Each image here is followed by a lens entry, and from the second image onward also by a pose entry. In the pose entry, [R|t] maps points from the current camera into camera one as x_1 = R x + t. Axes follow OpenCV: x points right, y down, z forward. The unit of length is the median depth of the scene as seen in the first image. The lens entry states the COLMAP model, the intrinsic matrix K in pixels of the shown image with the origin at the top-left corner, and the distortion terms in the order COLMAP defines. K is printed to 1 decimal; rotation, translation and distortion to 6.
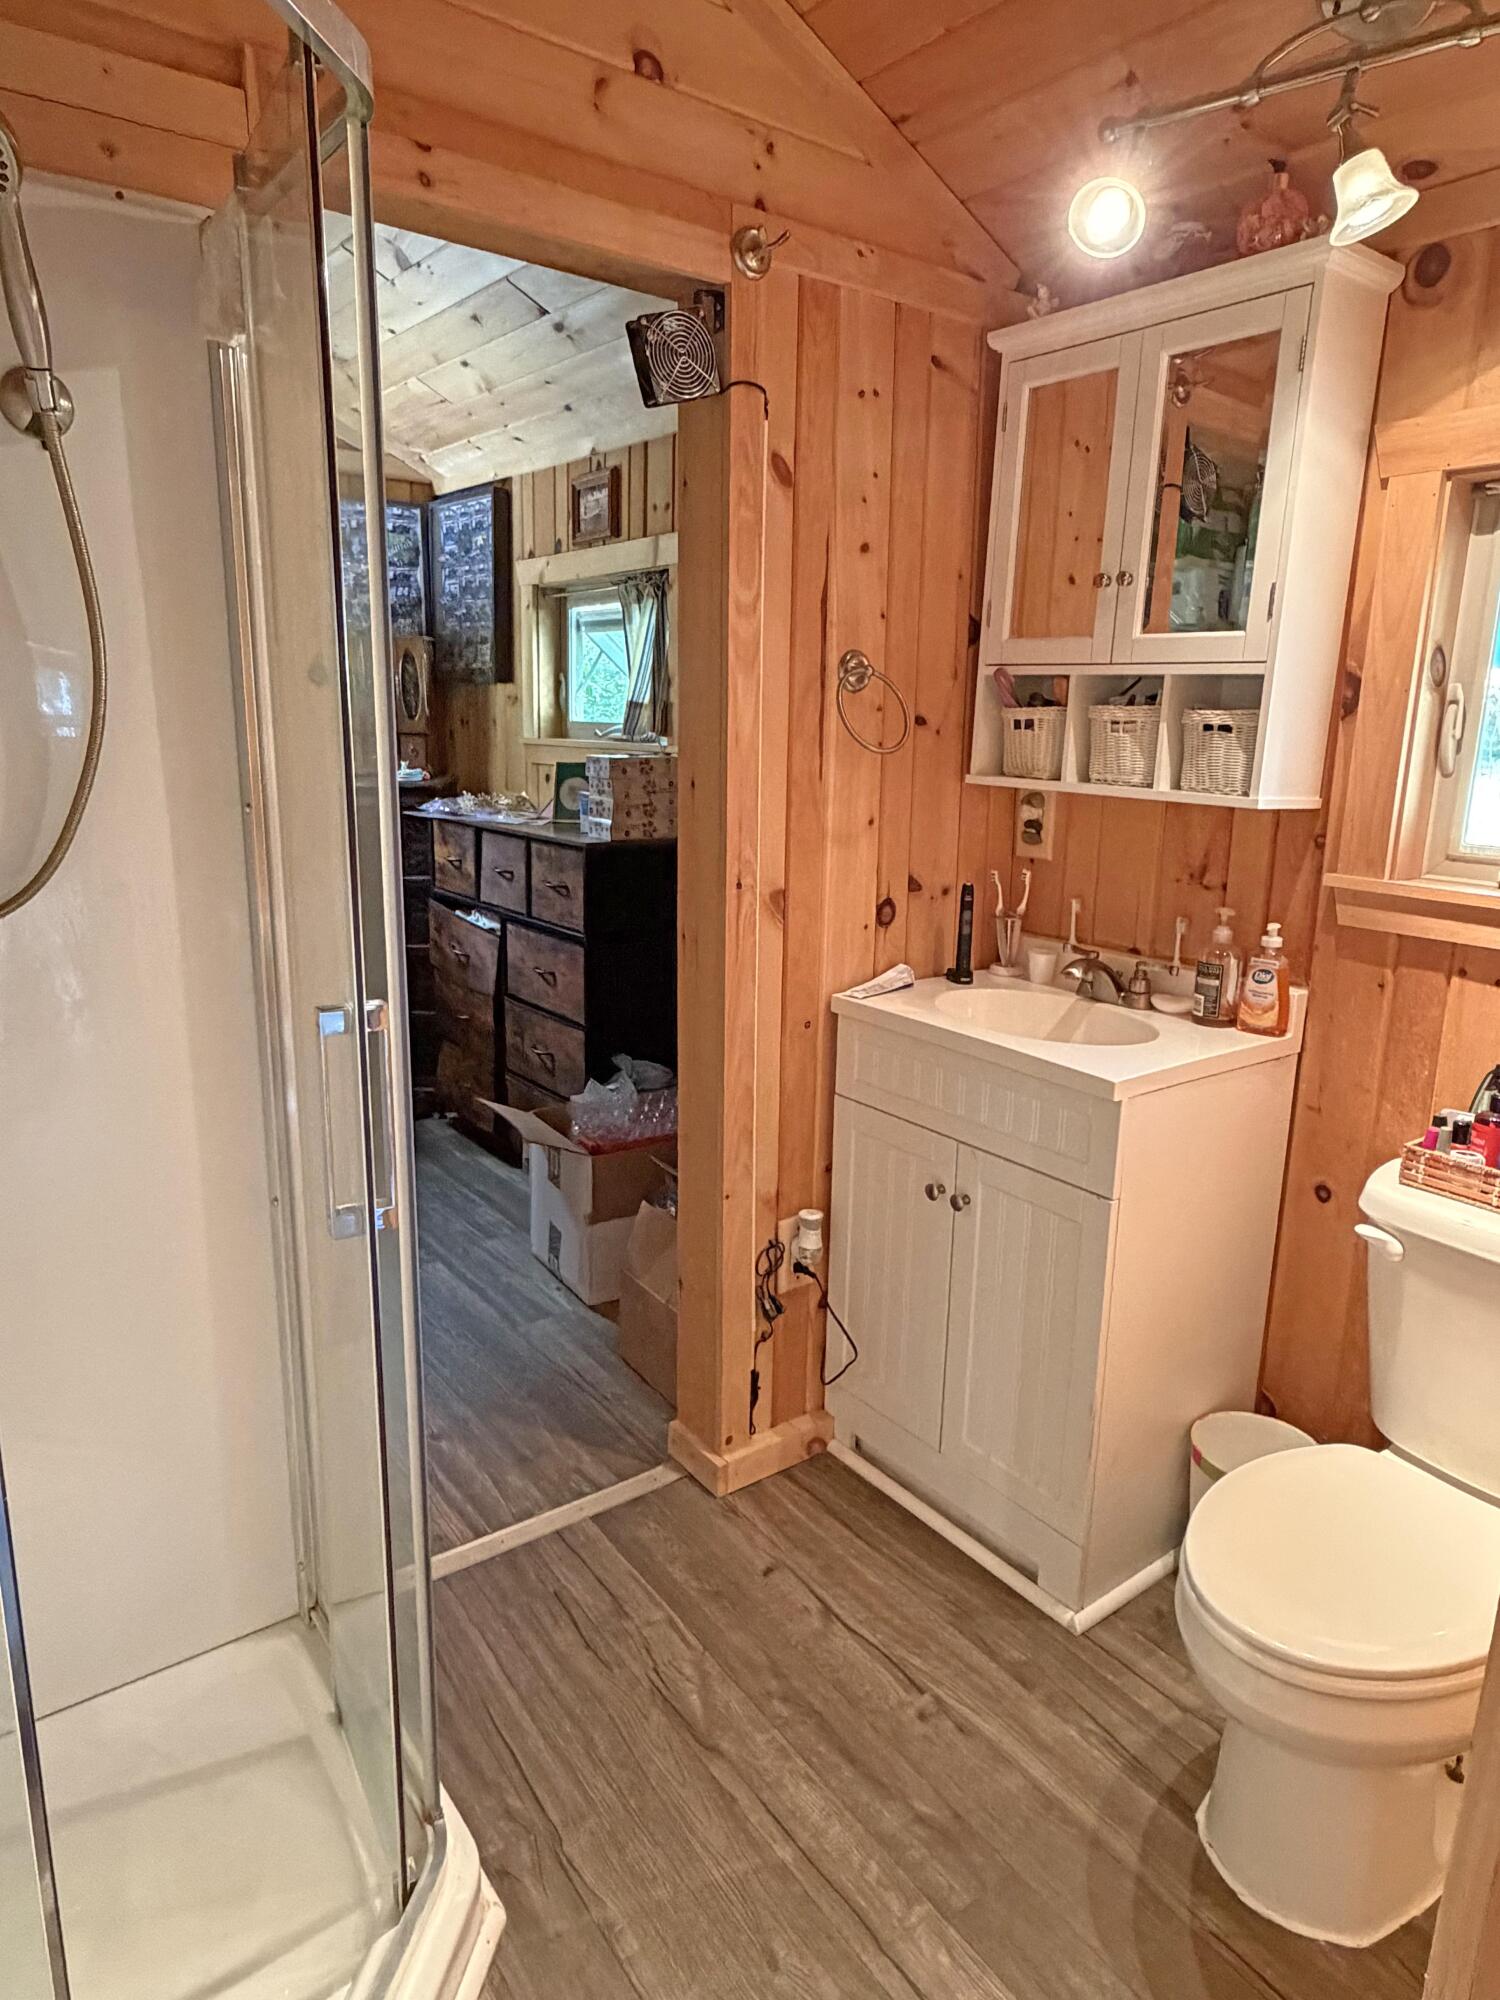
lens RADIAL K [[1226.8, 0, 750.0], [0, 1226.8, 1000.0], [0, 0, 1]] dist [0.004907, 0.002634]
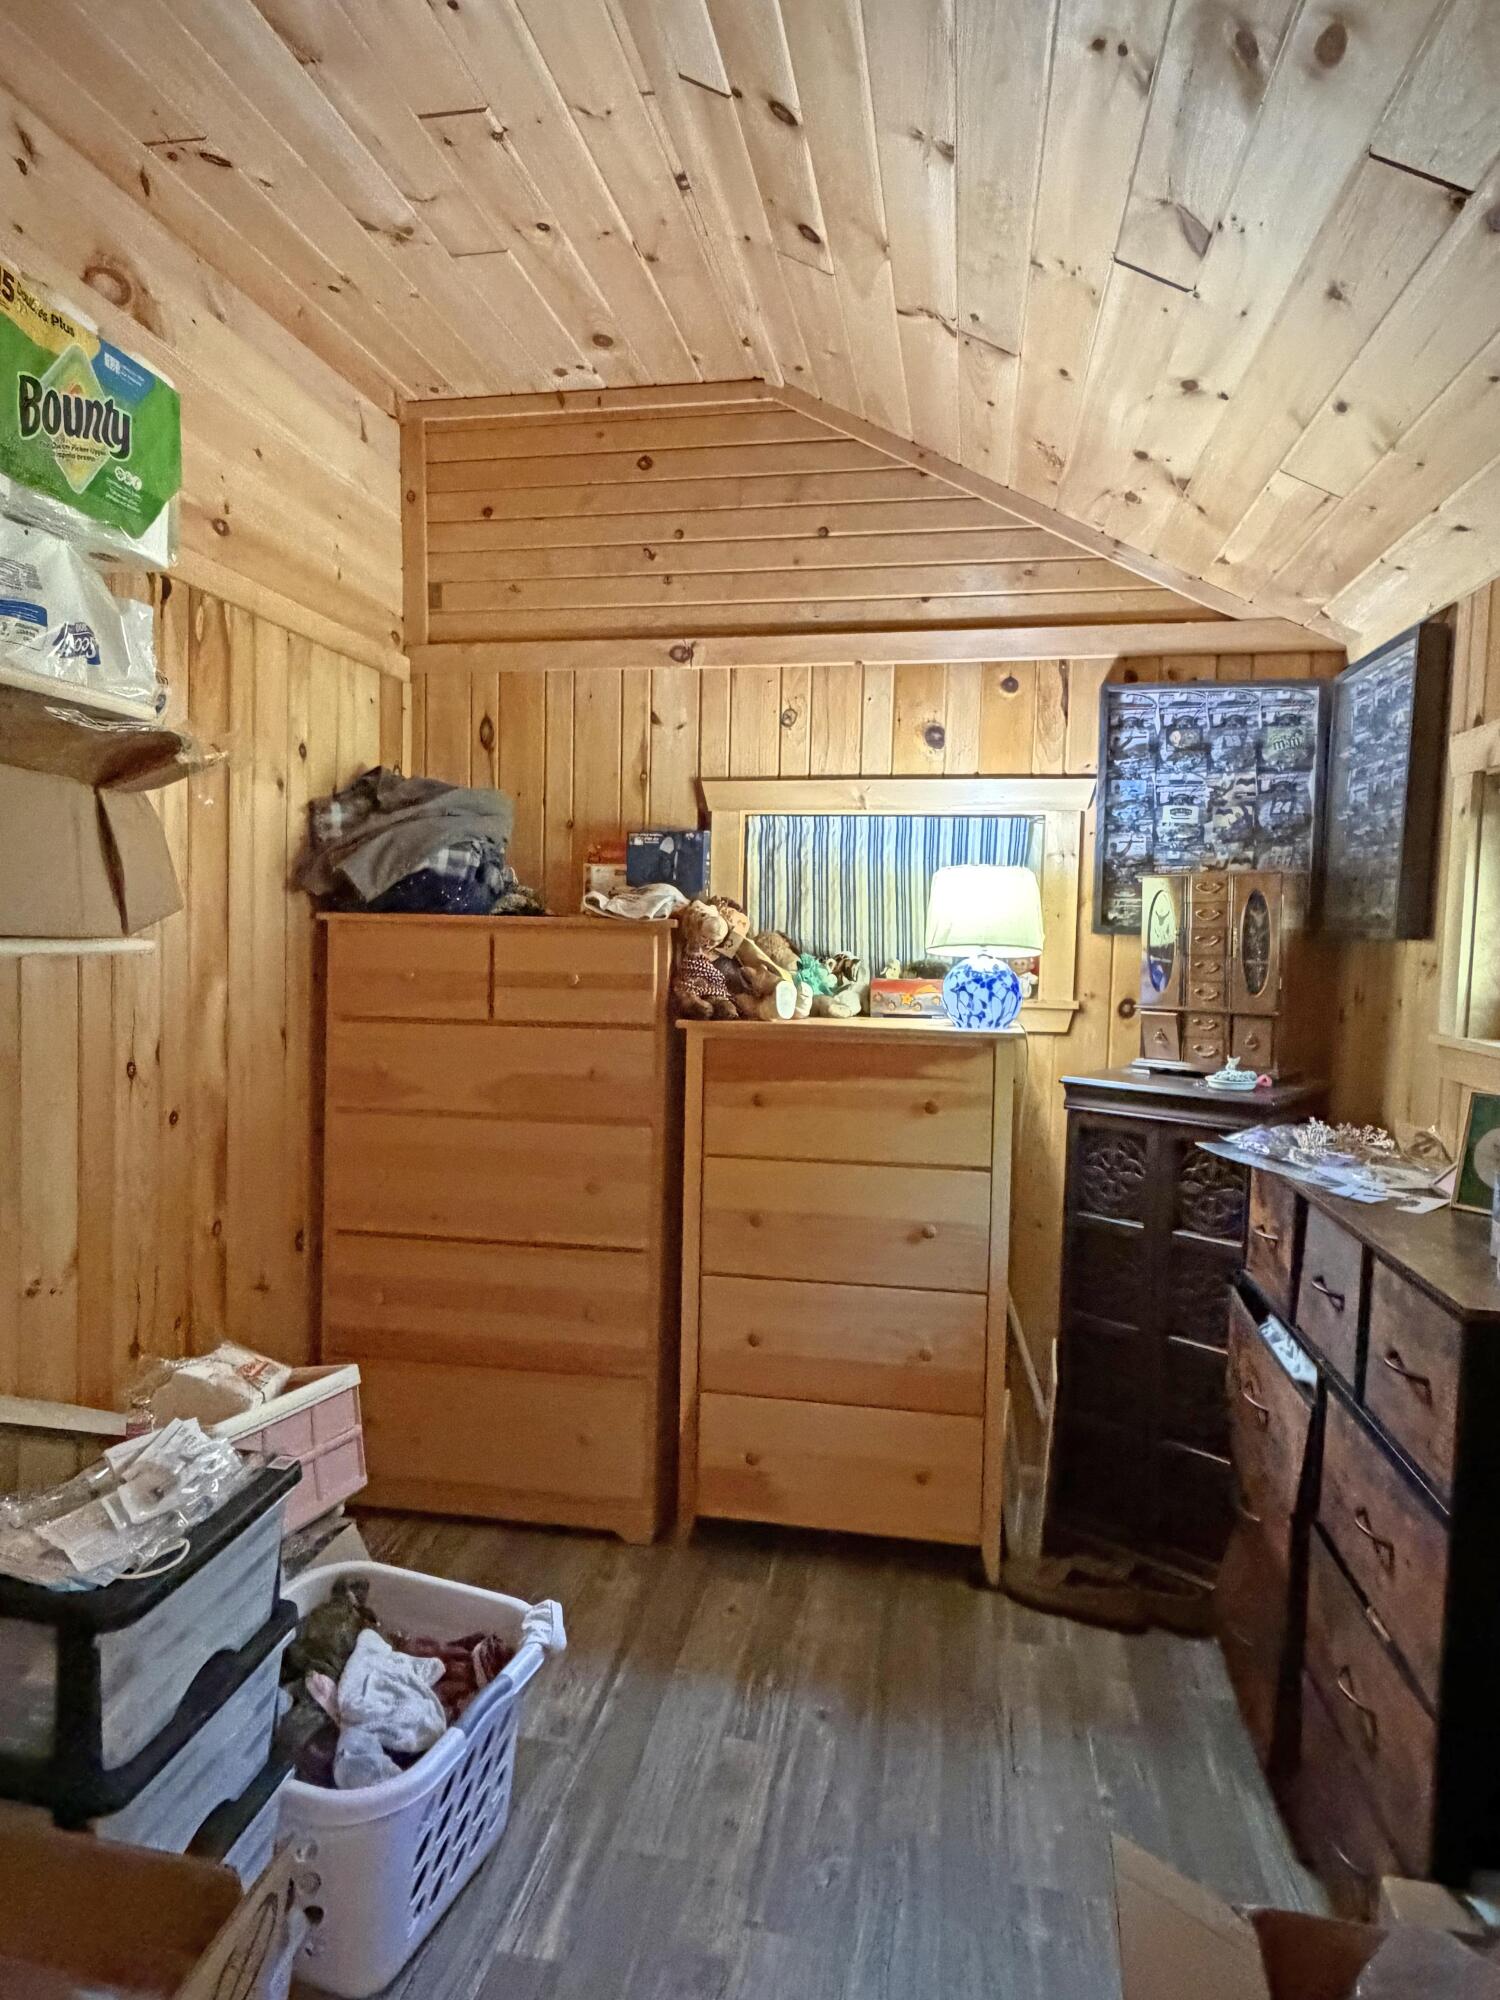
lens RADIAL K [[1177.9, 0, 750.0], [0, 1177.9, 1000.0], [0, 0, 1]] dist [0.000654, 0.002625]
pose [[0.687234, 0.041344, -0.725259, -0.008521], [-0.177832, 0.977577, -0.112781, -0.113308], [0.704333, 0.206481, 0.679176, 0.410969]]
